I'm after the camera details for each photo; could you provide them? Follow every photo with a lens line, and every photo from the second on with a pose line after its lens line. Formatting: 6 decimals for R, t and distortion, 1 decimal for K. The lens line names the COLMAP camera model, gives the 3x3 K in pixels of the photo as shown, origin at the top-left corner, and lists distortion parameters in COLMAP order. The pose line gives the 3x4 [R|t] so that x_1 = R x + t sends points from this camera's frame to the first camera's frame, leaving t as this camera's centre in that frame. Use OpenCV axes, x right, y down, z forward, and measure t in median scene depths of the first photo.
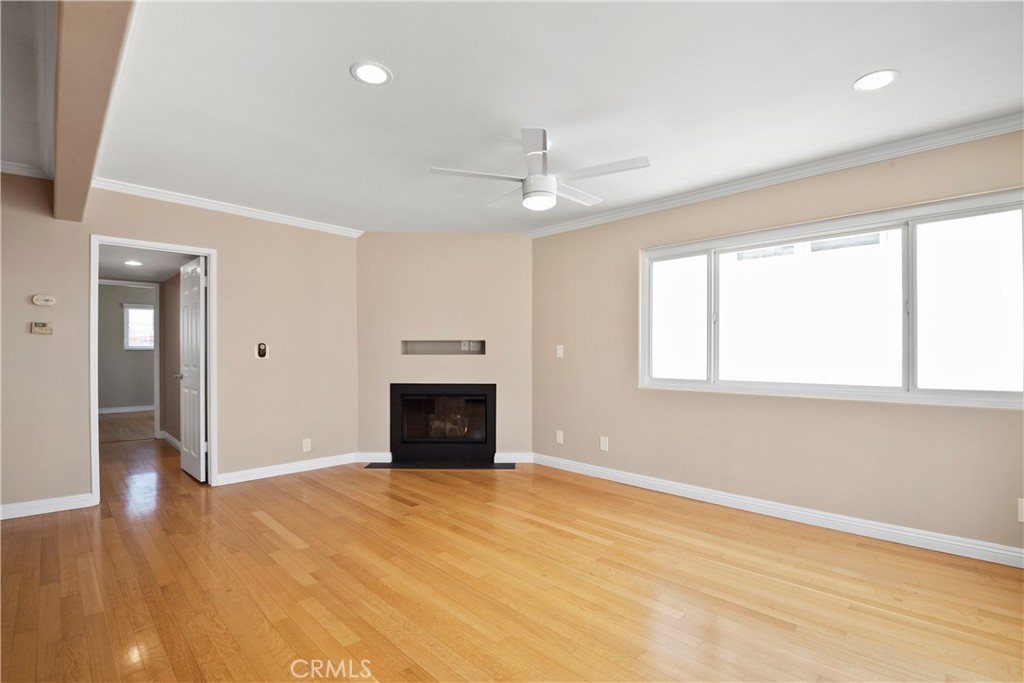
lens RADIAL K [[482.7, 0, 514.0], [0, 482.7, 355.2], [0, 0, 1]] dist [-0.002565, -0.000428]
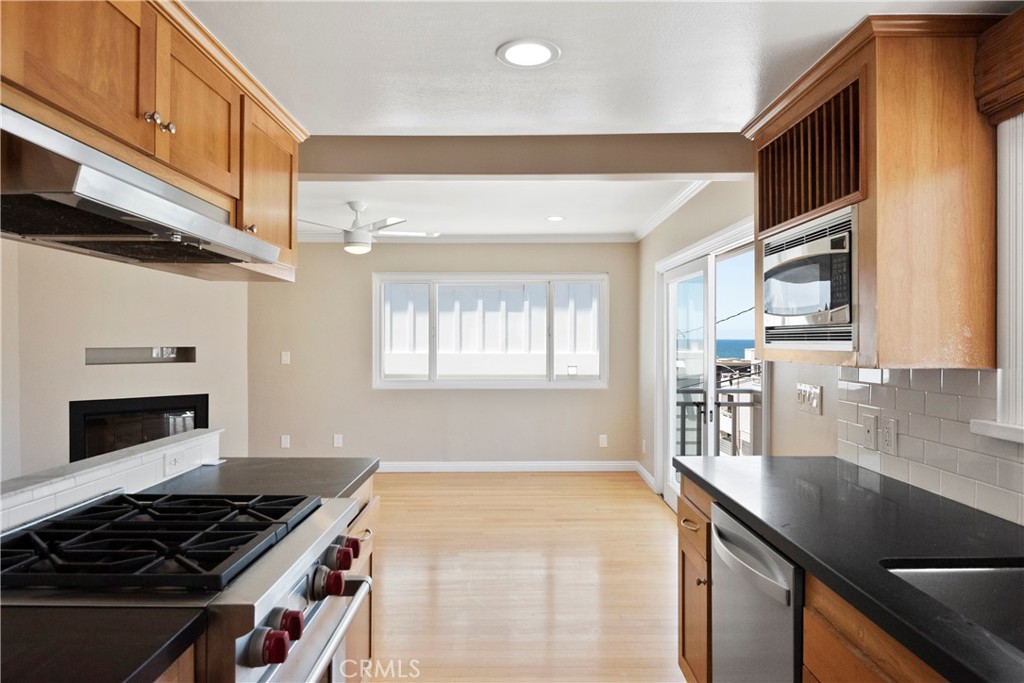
lens RADIAL K [[649.4, 0, 512.0], [0, 649.4, 341.5], [0, 0, 1]] dist [0.000424, 0.000051]
pose [[0.707539, -0.008025, 0.706629, -0.639932], [0.007118, 0.999966, 0.004230, -0.052921], [-0.706639, 0.002037, 0.707571, -0.375928]]
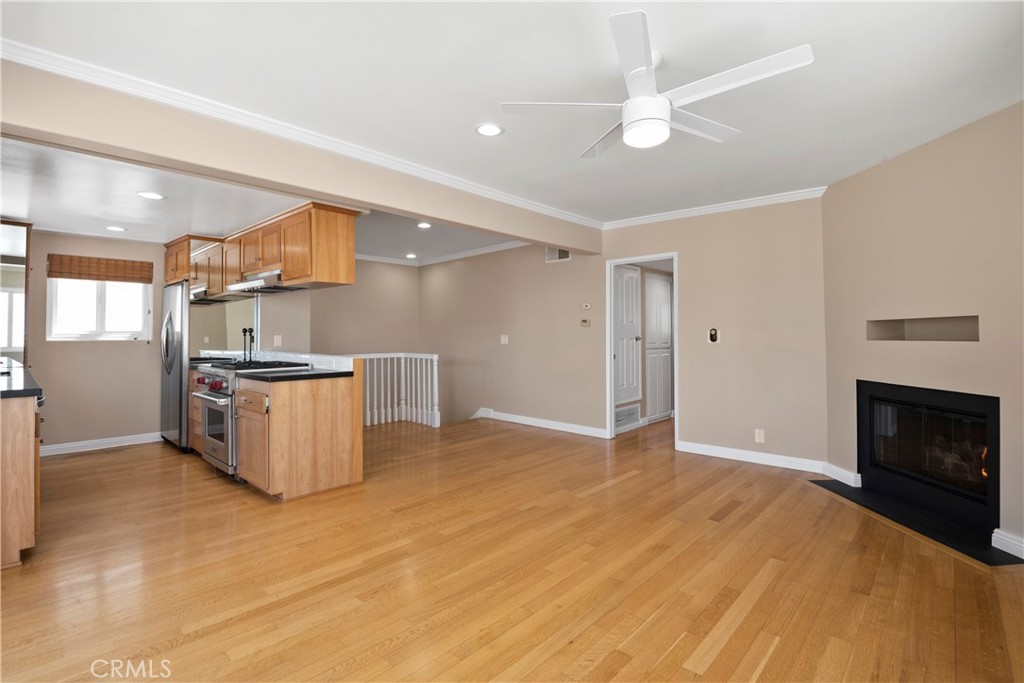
lens RADIAL K [[482.0, 0, 513.2], [0, 482.0, 331.6], [0, 0, 1]] dist [-0.013620, -0.000645]
pose [[0.050627, -0.012189, -0.998643, 0.571828], [-0.005277, 0.999908, -0.012472, -0.003507], [0.998704, 0.005901, 0.050558, 0.563331]]
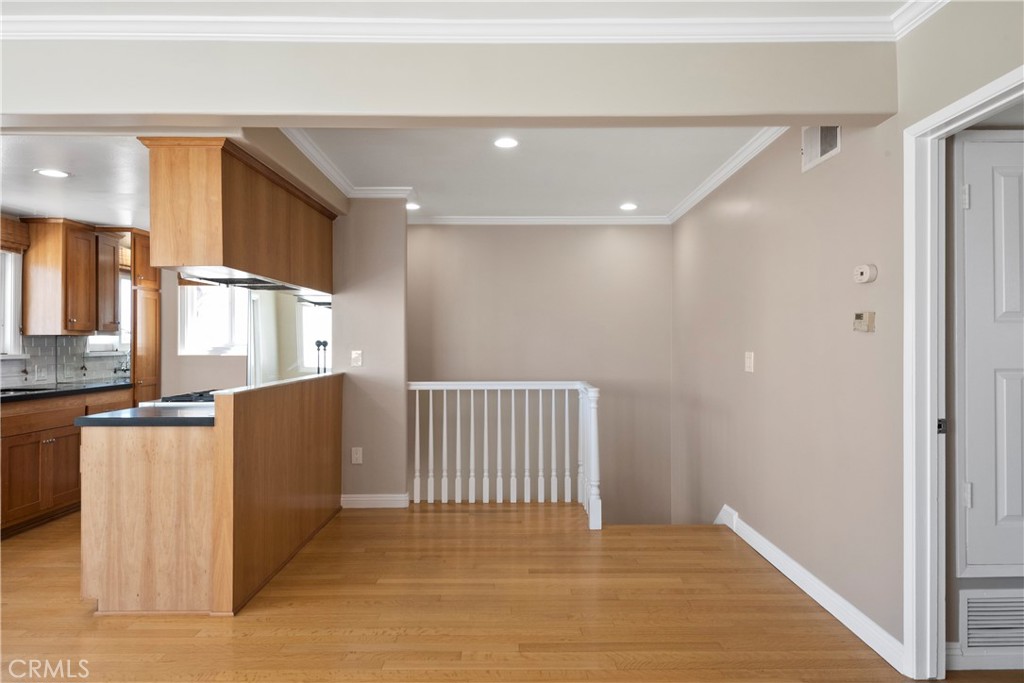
lens RADIAL K [[671.2, 0, 512.0], [0, 671.2, 341.5], [0, 0, 1]] dist [-0.003656, -0.002140]
pose [[-0.697590, -0.007096, -0.716462, -0.084858], [-0.007676, 0.999968, -0.002429, -0.022313], [0.716456, 0.003805, -0.697622, 1.071347]]
